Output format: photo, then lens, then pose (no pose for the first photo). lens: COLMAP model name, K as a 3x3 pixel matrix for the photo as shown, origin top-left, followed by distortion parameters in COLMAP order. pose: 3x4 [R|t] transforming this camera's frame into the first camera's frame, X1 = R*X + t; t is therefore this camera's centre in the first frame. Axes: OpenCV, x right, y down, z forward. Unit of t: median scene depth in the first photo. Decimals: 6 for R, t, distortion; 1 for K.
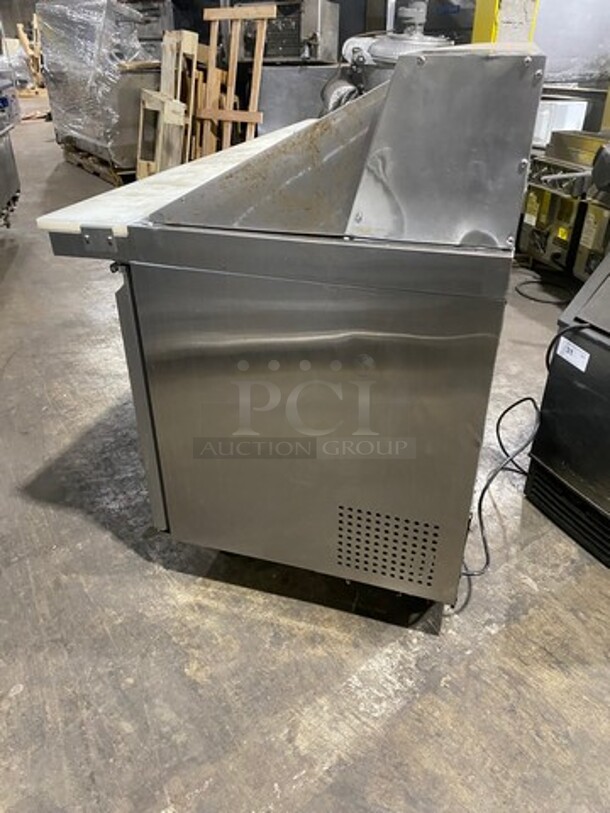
lens RADIAL K [[611.9, 0, 300.4], [0, 611.9, 402.8], [0, 0, 1]] dist [-0.022451, 0.018556]
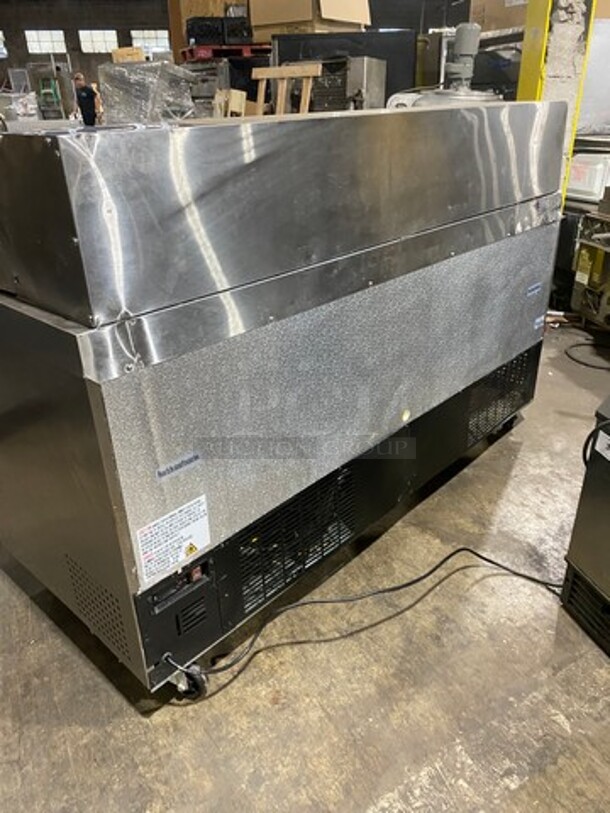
lens RADIAL K [[611.9, 0, 305.3], [0, 611.9, 407.2], [0, 0, 1]] dist [-0.022451, 0.018556]
pose [[0.996222, 0.022624, -0.083841, 0.069243], [-0.027720, 0.997805, -0.060132, -0.066489], [0.082297, 0.062229, 0.994663, 0.085611]]
